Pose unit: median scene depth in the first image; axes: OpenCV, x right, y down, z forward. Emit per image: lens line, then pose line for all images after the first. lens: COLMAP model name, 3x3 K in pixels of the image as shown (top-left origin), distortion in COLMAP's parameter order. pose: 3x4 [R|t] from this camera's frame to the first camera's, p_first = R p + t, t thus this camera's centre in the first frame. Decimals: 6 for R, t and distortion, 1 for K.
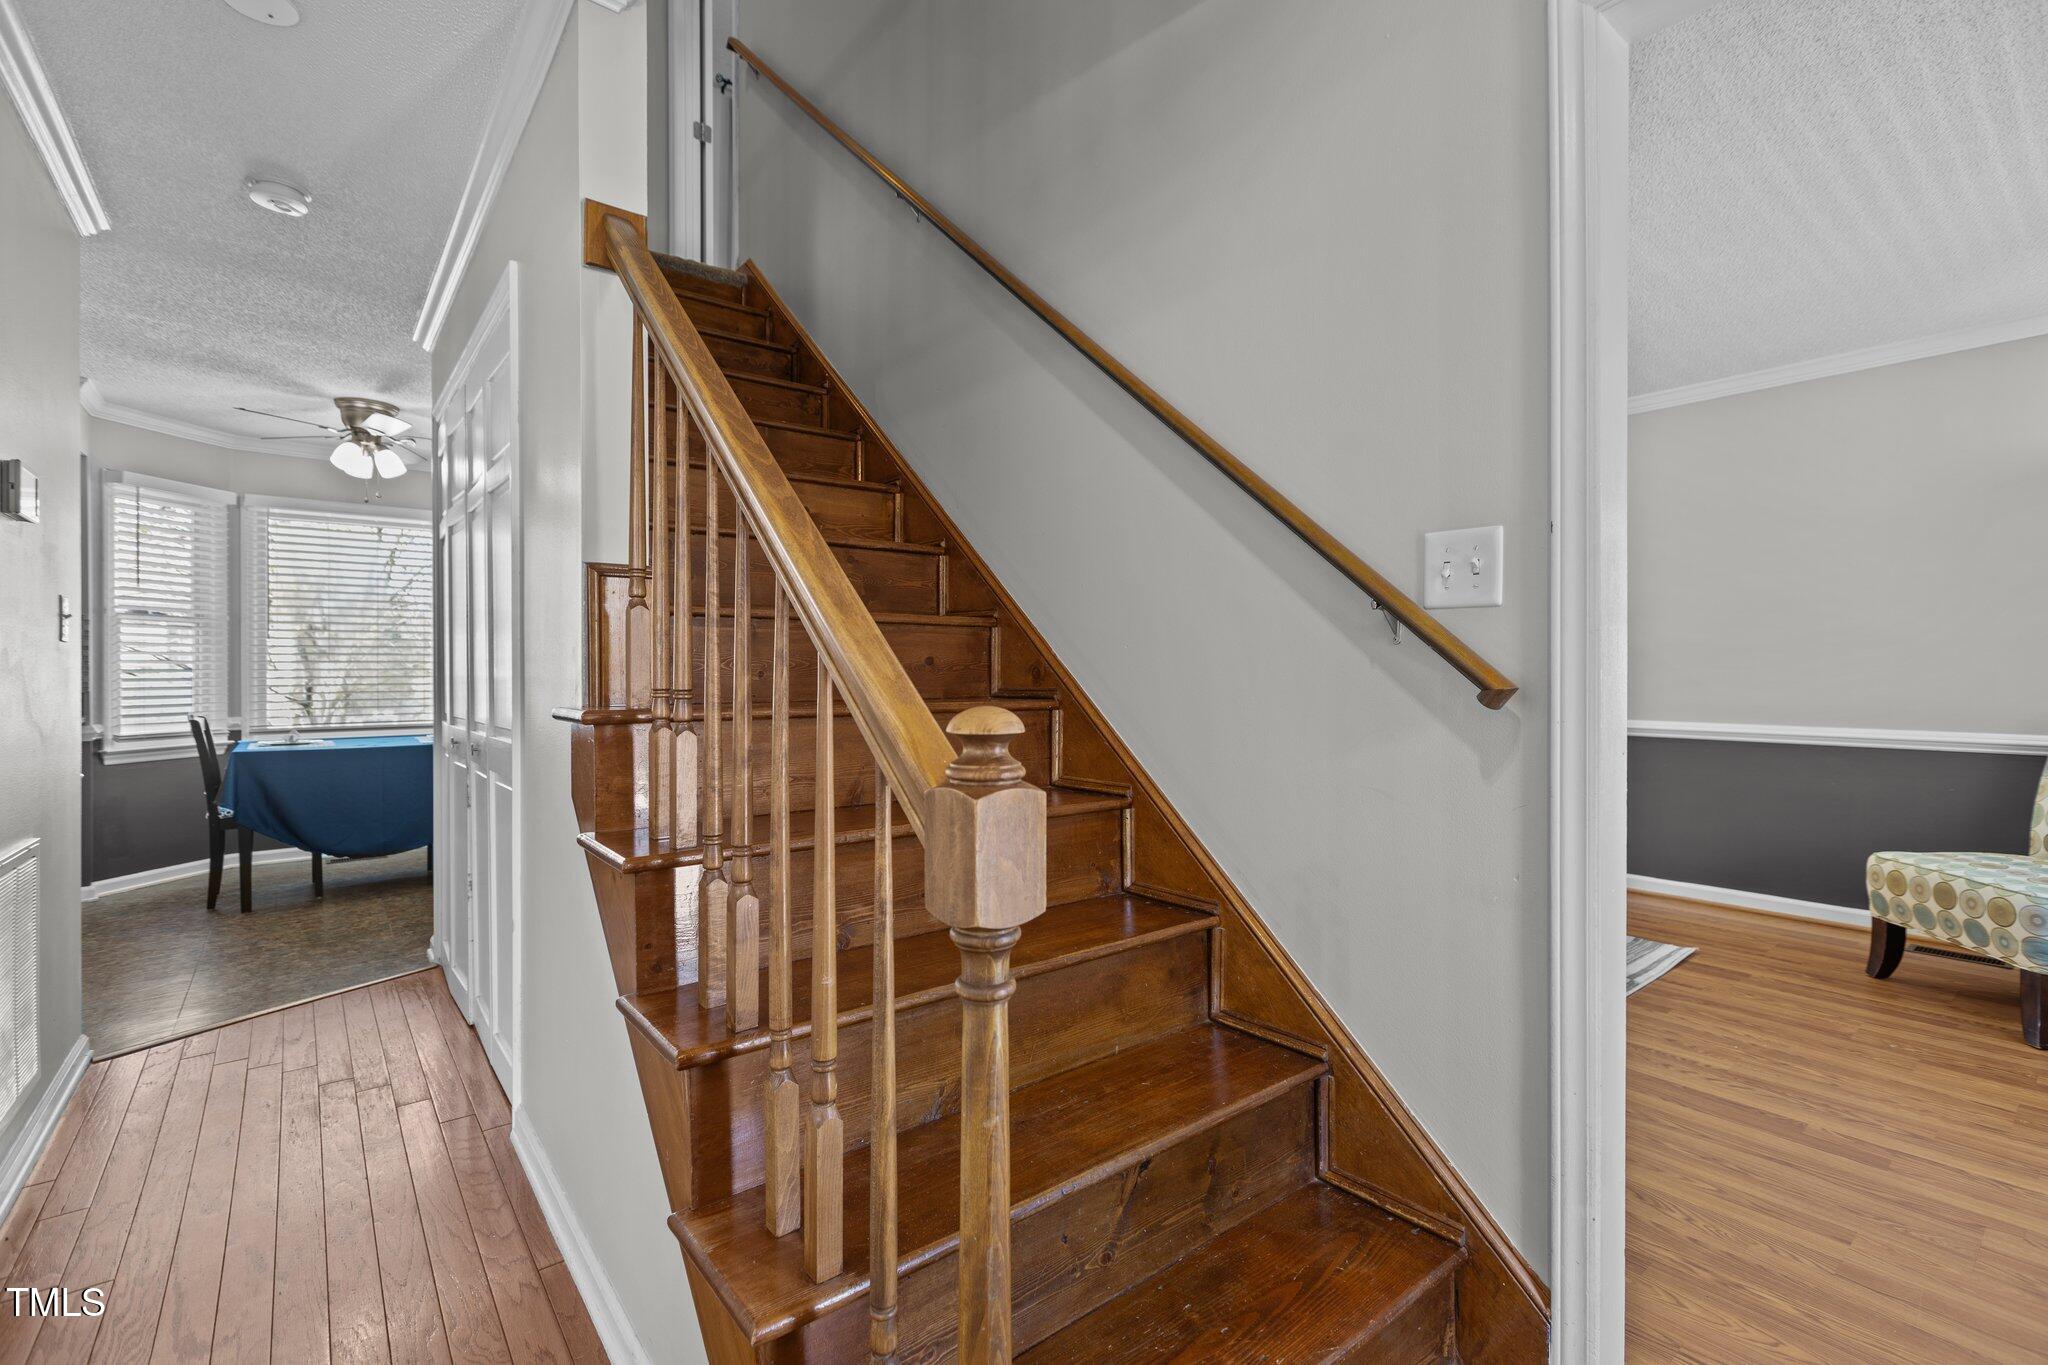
lens RADIAL K [[919.4, 0, 1014.7], [0, 919.4, 674.7], [0, 0, 1]] dist [0.004500, -0.001344]
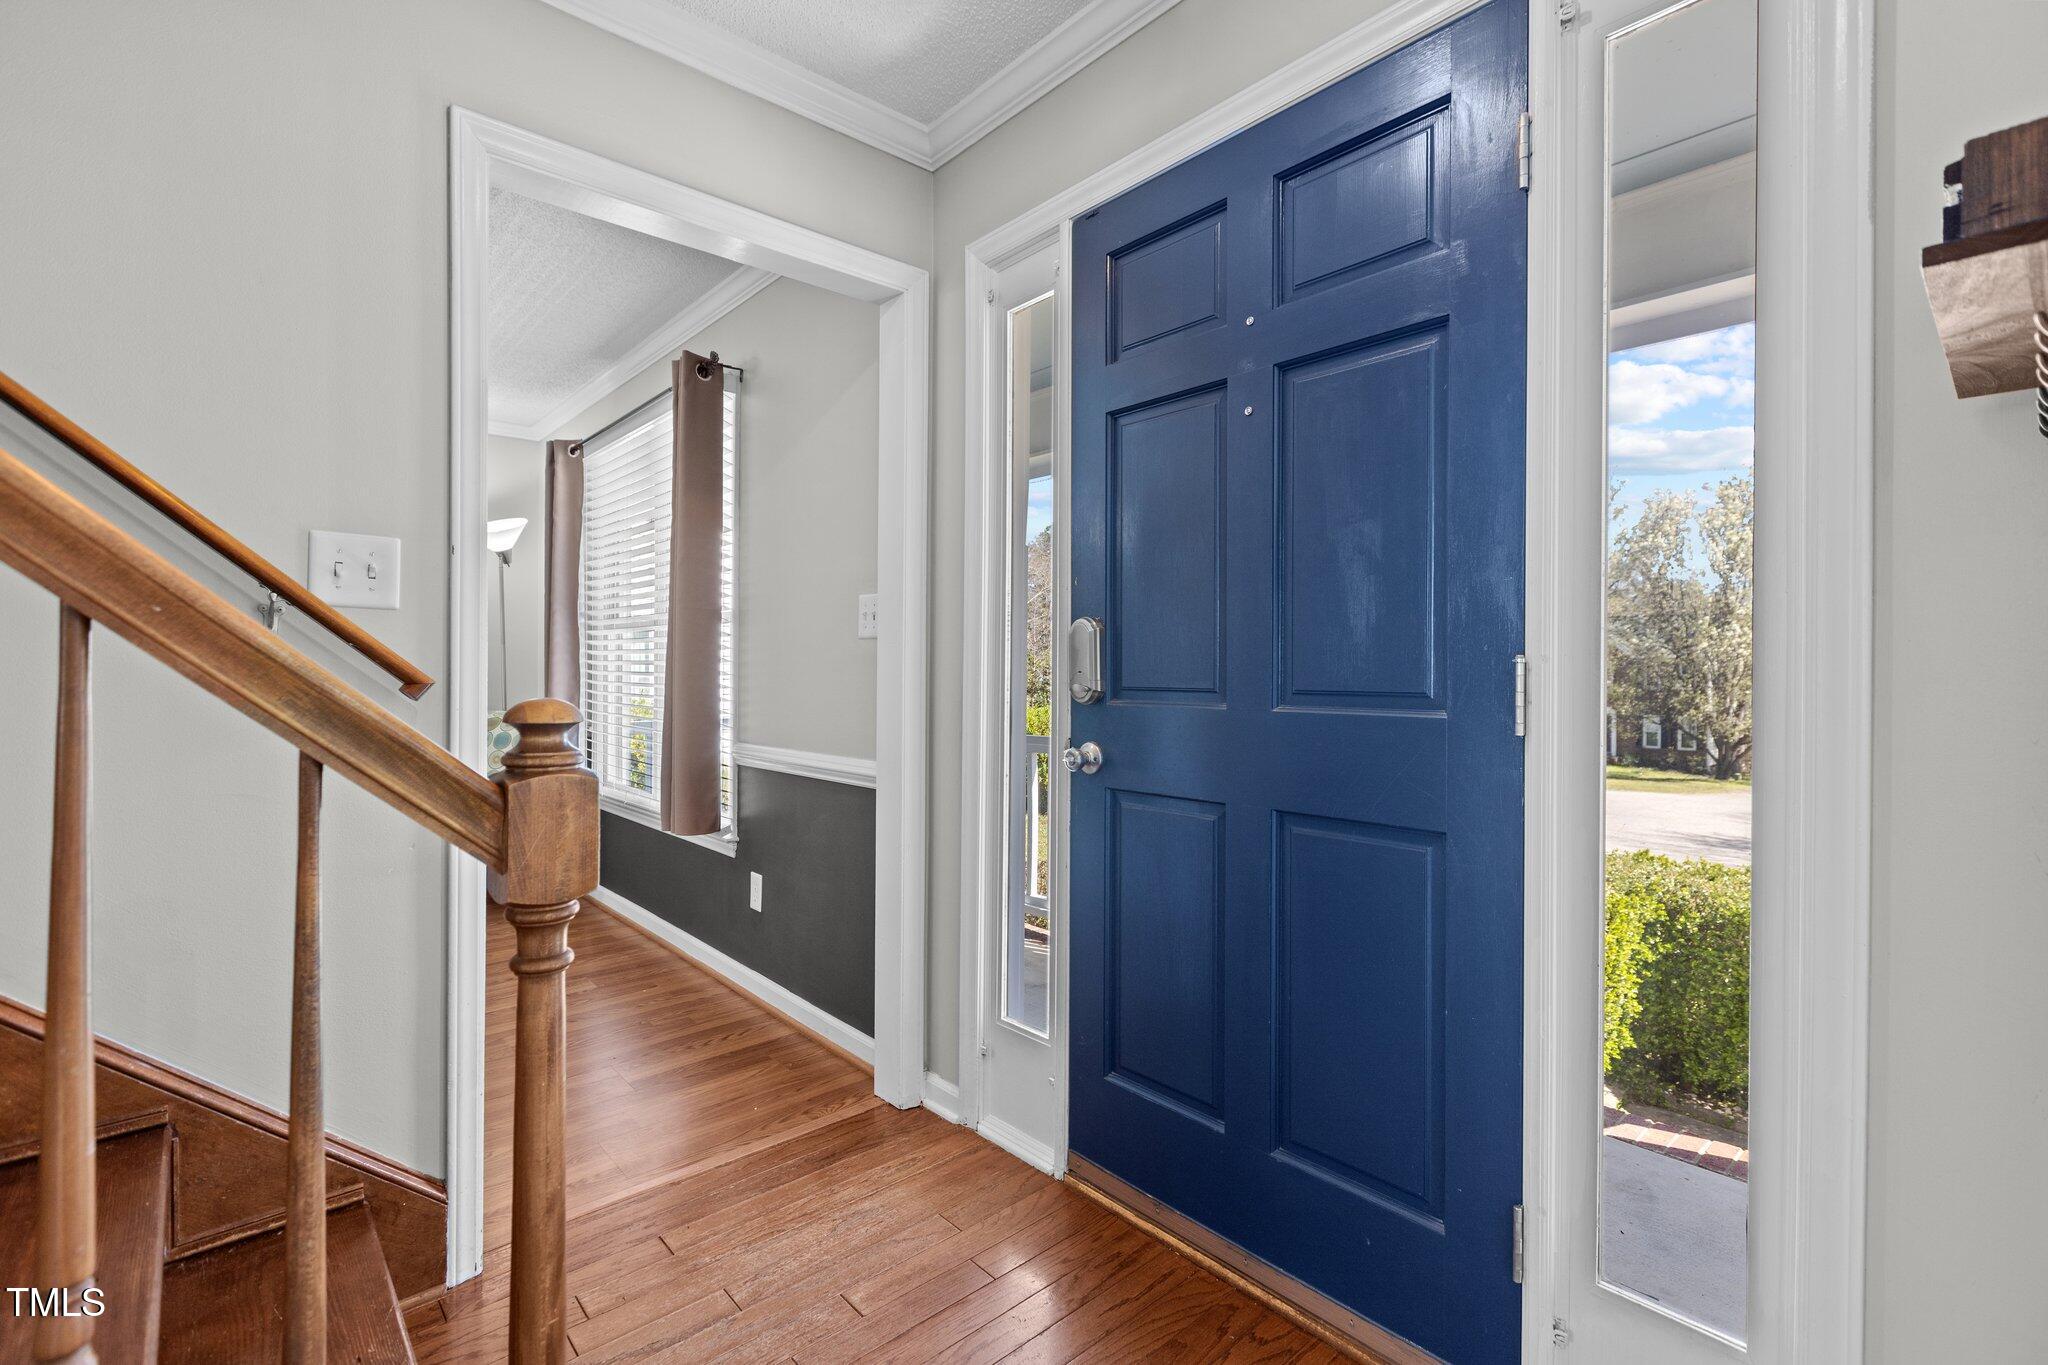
lens RADIAL K [[919.4, 0, 1024.8], [0, 919.4, 674.7], [0, 0, 1]] dist [0.004500, -0.001344]
pose [[-0.063765, 0.005059, 0.997952, -0.642466], [-0.005450, 0.999970, -0.005418, 0.006509], [-0.997950, -0.005785, -0.063736, 0.302022]]
